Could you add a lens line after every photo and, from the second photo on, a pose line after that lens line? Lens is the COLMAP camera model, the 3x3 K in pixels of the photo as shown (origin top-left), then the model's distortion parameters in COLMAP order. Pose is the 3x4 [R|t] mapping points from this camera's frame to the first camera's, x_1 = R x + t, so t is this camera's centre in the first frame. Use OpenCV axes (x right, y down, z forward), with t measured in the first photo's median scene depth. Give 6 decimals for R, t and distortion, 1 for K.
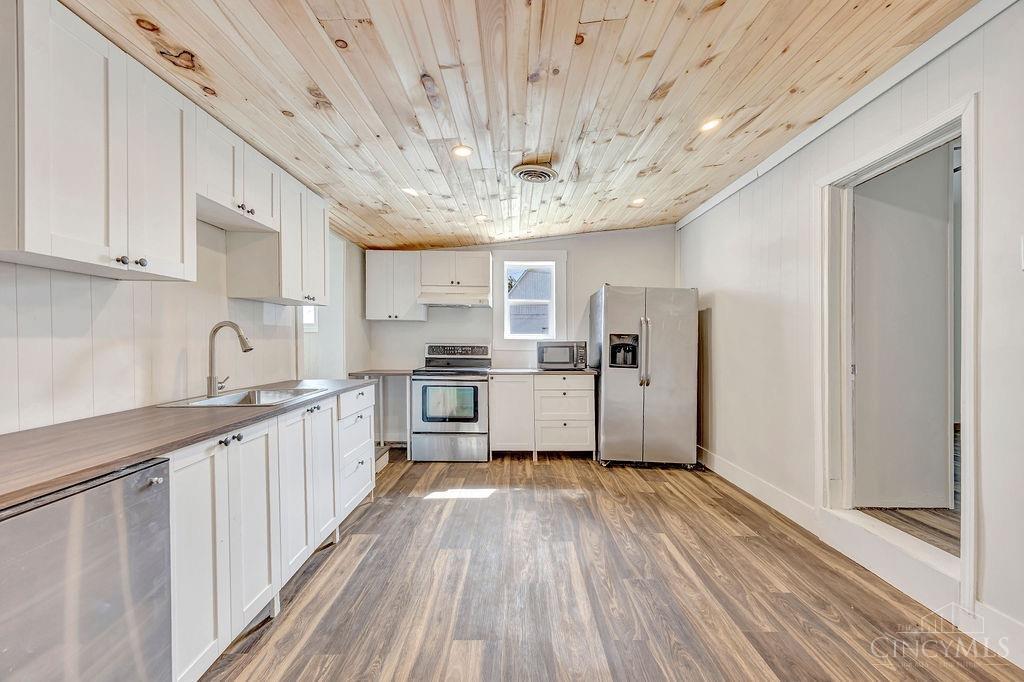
lens RADIAL K [[403.5, 0, 515.7], [0, 403.5, 341.2], [0, 0, 1]] dist [-0.000884, 0.001852]
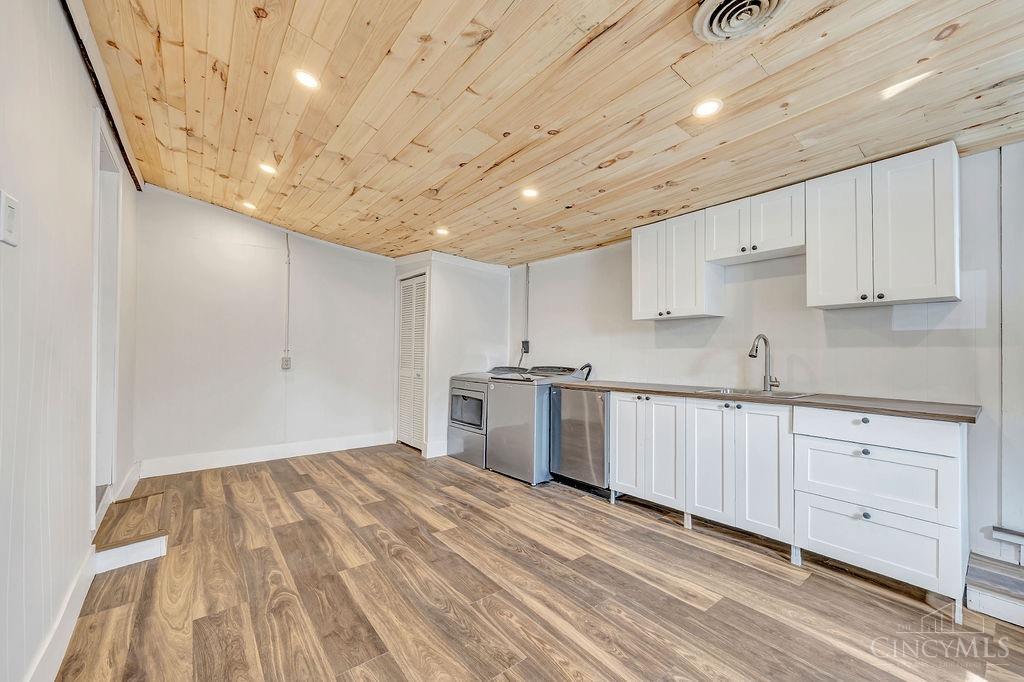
lens RADIAL K [[403.5, 0, 513.7], [0, 403.5, 345.4], [0, 0, 1]] dist [-0.000884, 0.001852]
pose [[-0.789094, -0.019018, -0.613978, 0.594013], [-0.007986, 0.999754, -0.020704, 0.018171], [0.614221, -0.011434, -0.789051, 1.241565]]
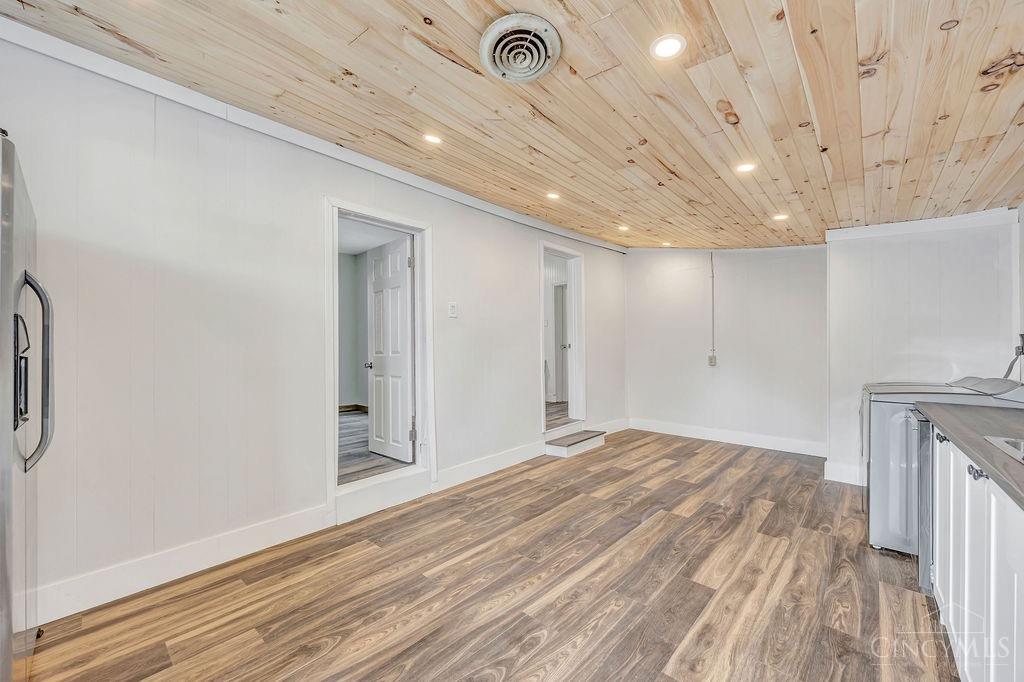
lens RADIAL K [[395.9, 0, 517.0], [0, 395.9, 342.1], [0, 0, 1]] dist [0.001266, 0.000087]
pose [[-0.742565, 0.003403, 0.669765, -0.320887], [-0.007051, 0.999892, -0.012898, 0.004569], [-0.669737, -0.014300, -0.742461, 1.445200]]
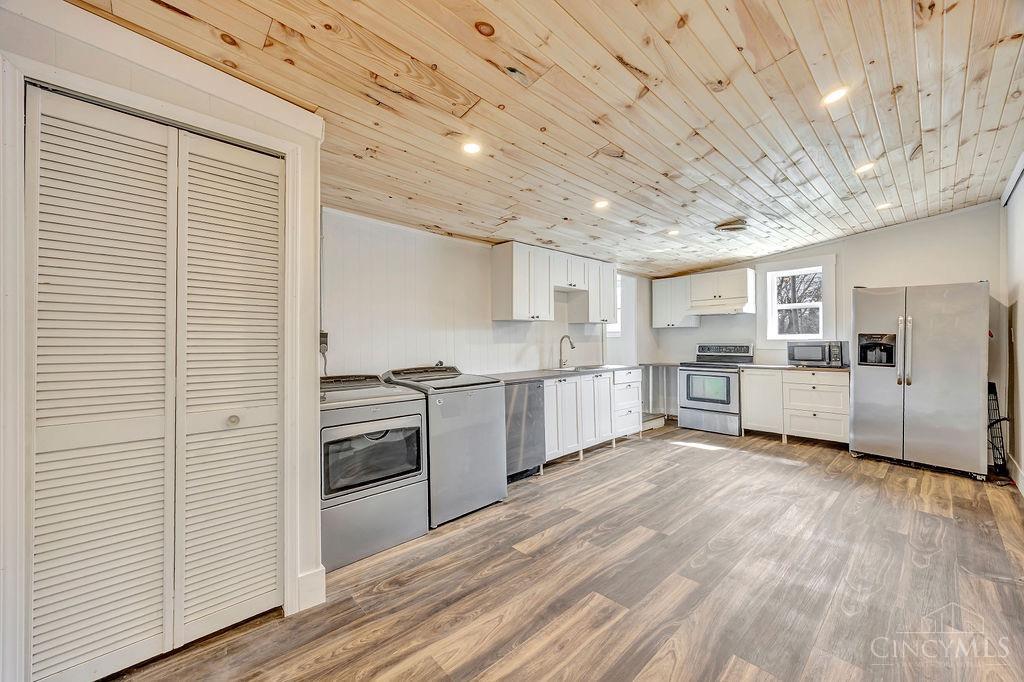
lens RADIAL K [[403.5, 0, 509.3], [0, 403.5, 338.8], [0, 0, 1]] dist [-0.000884, 0.001852]
pose [[0.673544, -0.018217, -0.738922, 0.600147], [0.011027, 0.999833, -0.014599, 0.001316], [0.739065, 0.001685, 0.673632, -0.614634]]
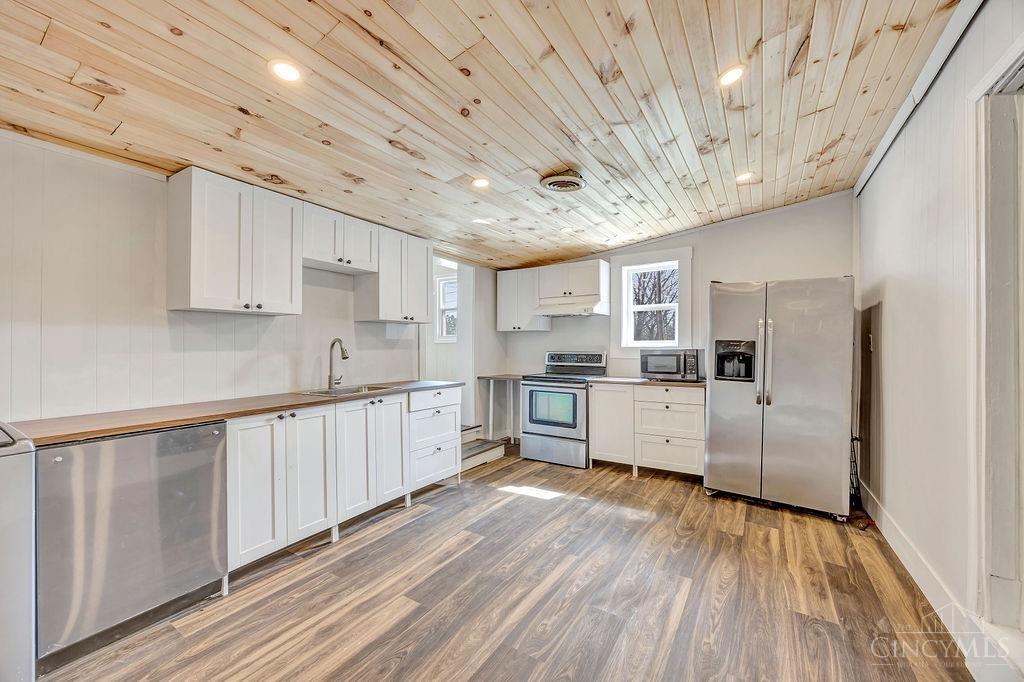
lens RADIAL K [[395.9, 0, 515.1], [0, 395.9, 346.9], [0, 0, 1]] dist [0.001266, 0.000087]
pose [[0.840200, -0.009250, -0.542197, 0.495596], [0.008075, 0.999957, -0.004547, -0.005118], [0.542216, -0.000557, 0.840239, 0.107800]]
